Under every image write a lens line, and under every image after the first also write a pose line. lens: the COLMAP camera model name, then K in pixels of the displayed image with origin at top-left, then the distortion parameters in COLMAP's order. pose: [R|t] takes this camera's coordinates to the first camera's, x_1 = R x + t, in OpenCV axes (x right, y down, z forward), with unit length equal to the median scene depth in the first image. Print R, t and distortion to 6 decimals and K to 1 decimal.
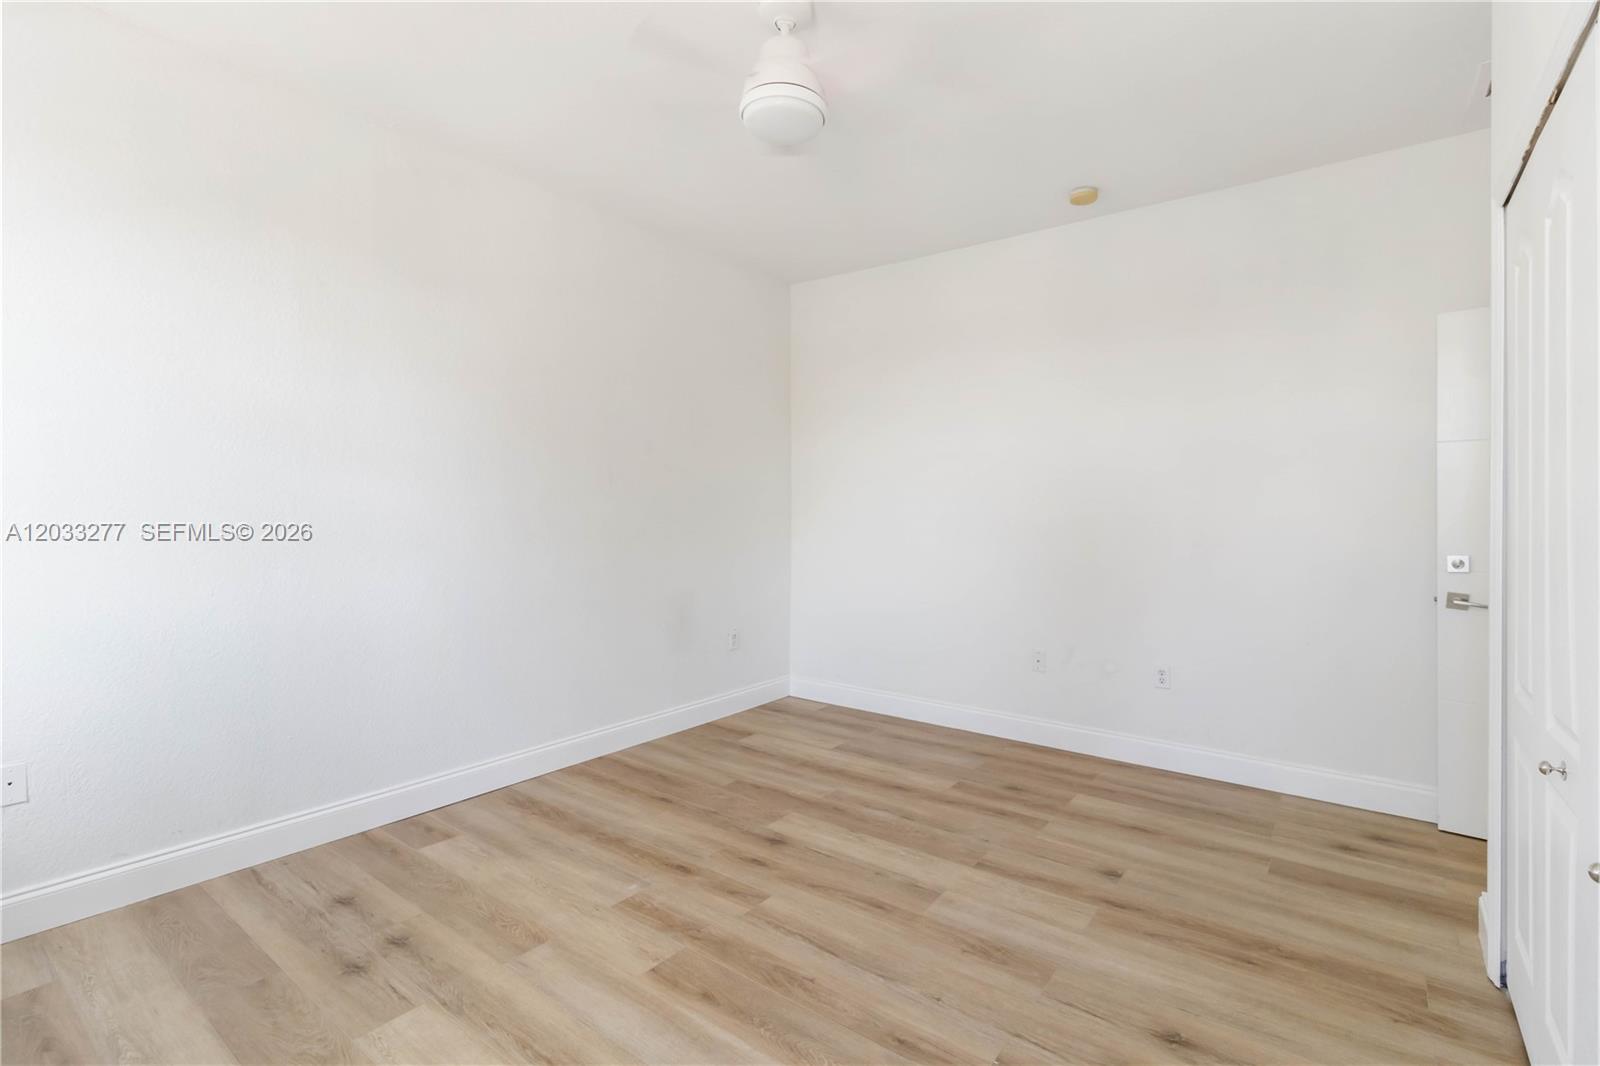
lens RADIAL K [[738.9, 0, 810.0], [0, 738.9, 500.7], [0, 0, 1]] dist [0.003282, -0.000248]
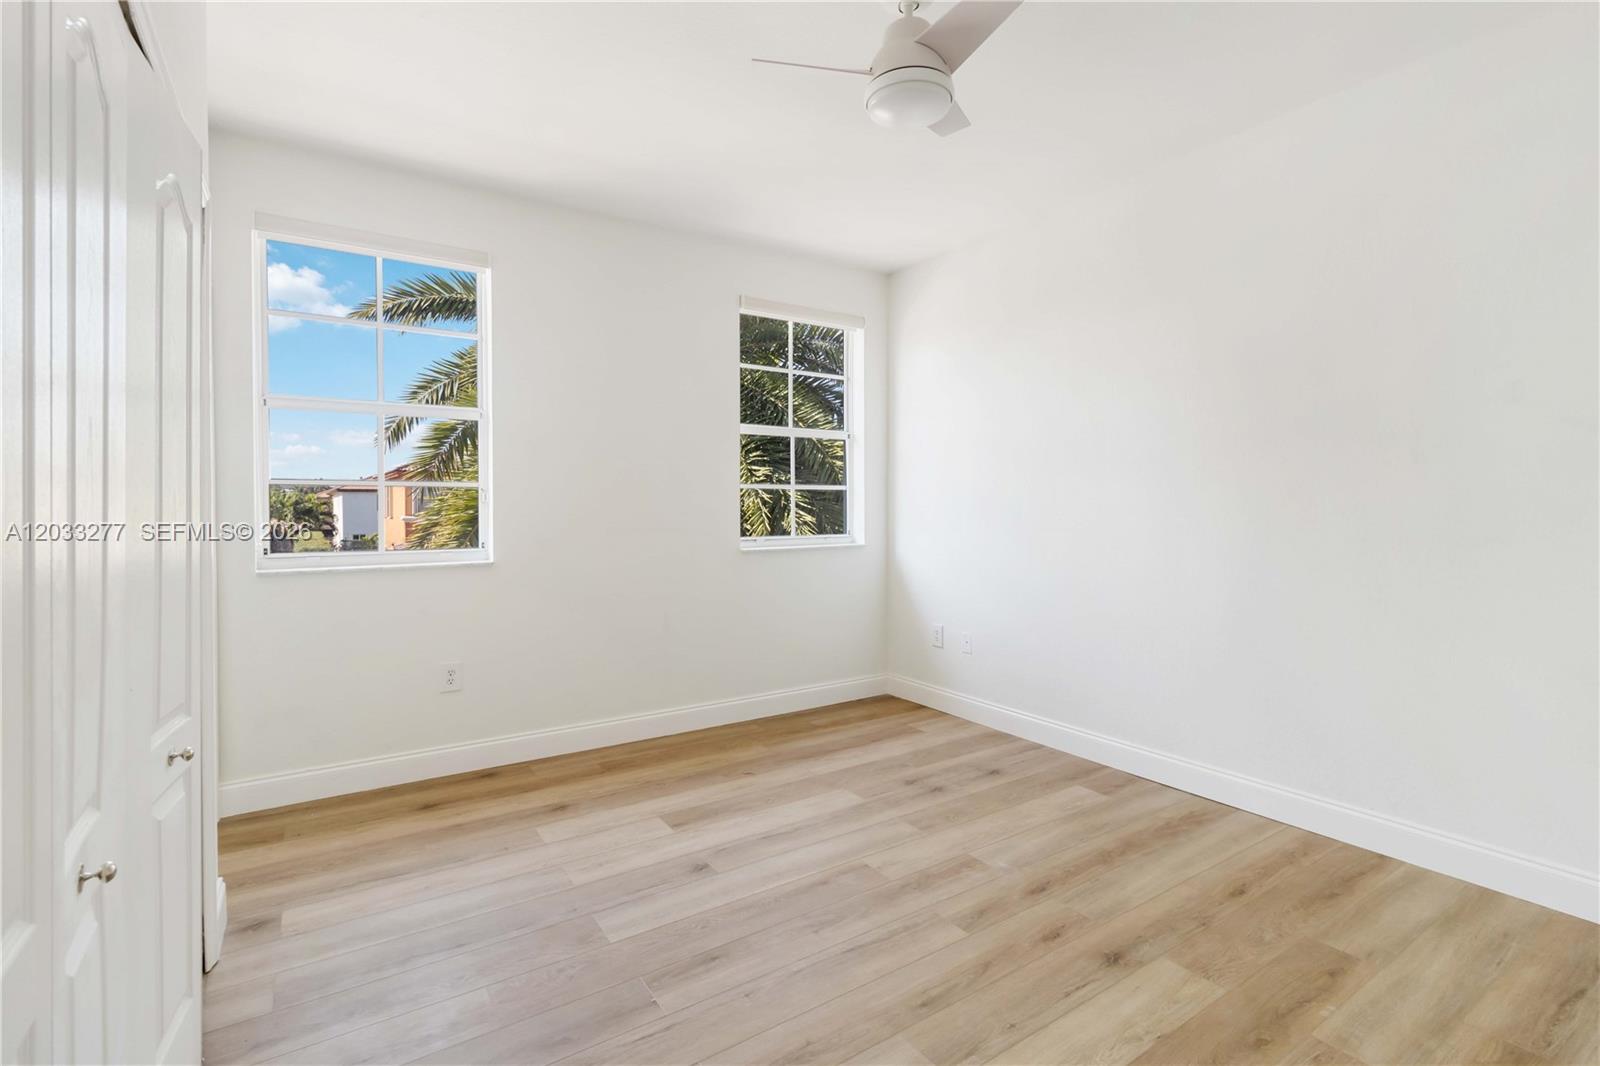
lens RADIAL K [[738.9, 0, 810.0], [0, 738.9, 500.7], [0, 0, 1]] dist [0.003282, -0.000248]
pose [[-0.325712, -0.010307, -0.945413, 0.839856], [0.018801, 0.999672, -0.017375, 0.019941], [0.945282, -0.023434, -0.325412, 1.088516]]
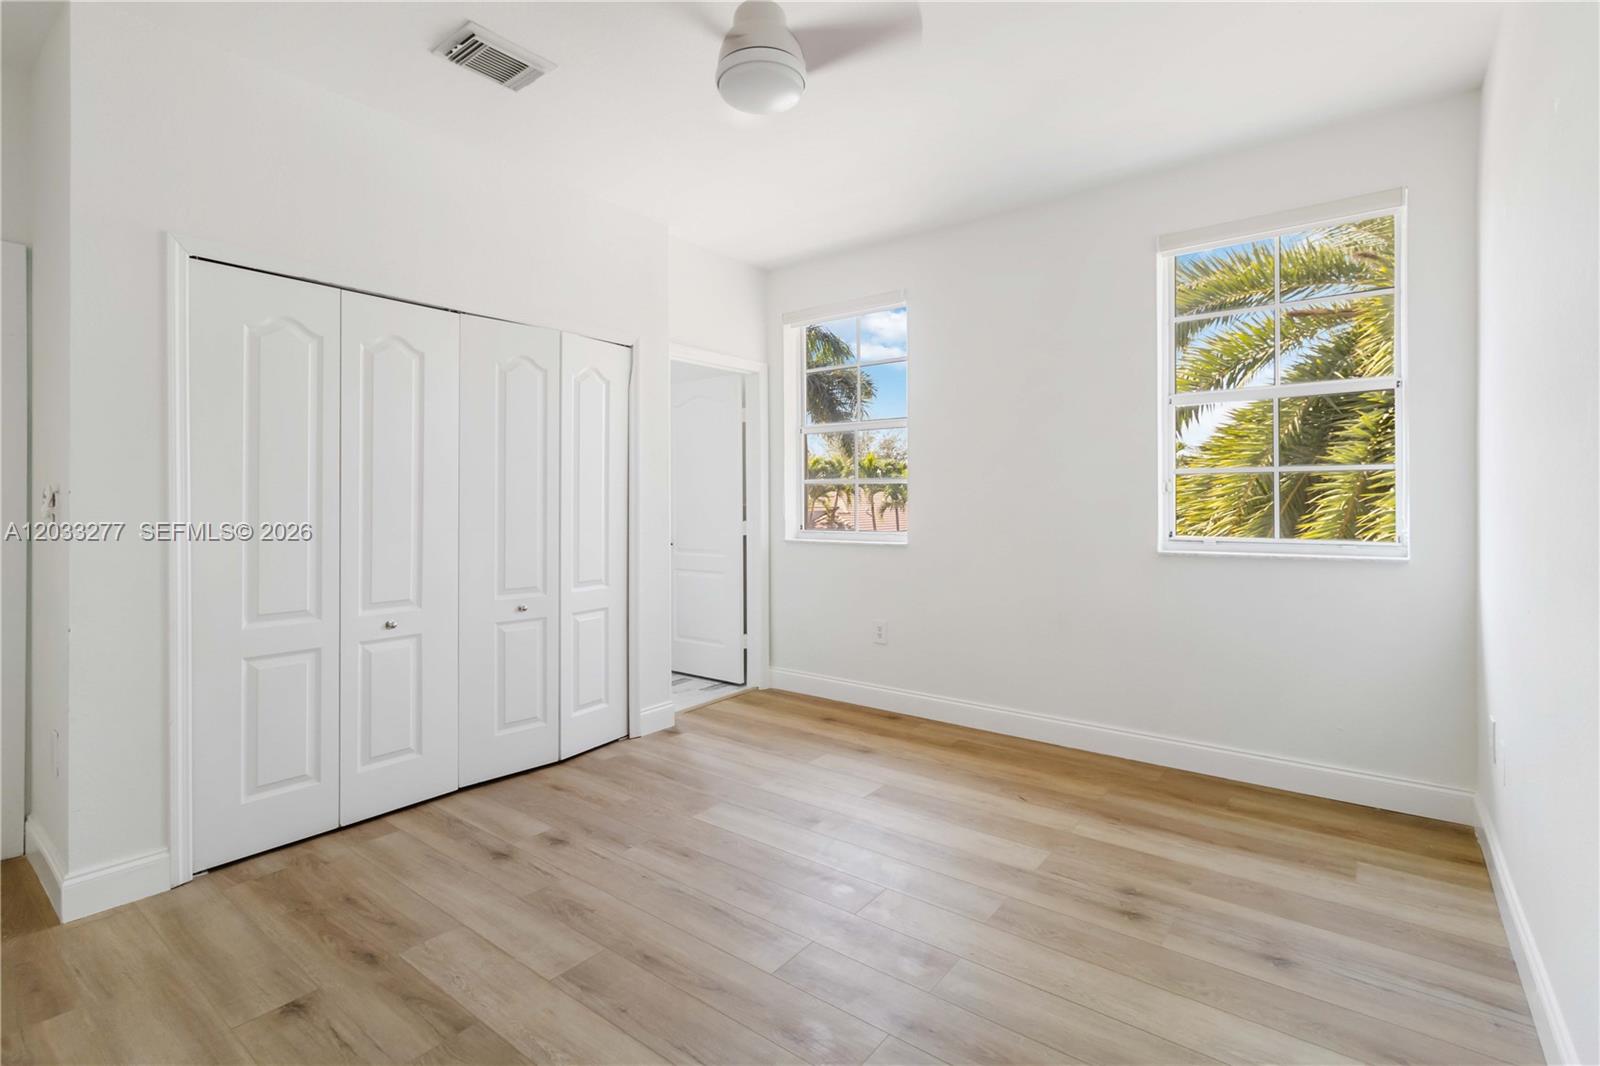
lens RADIAL K [[738.9, 0, 810.0], [0, 738.9, 500.7], [0, 0, 1]] dist [0.003282, -0.000248]
pose [[-0.999994, -0.000332, 0.003433, -0.092739], [-0.000396, 0.999828, -0.018561, 0.031445], [-0.003427, -0.018562, -0.999822, 1.764884]]
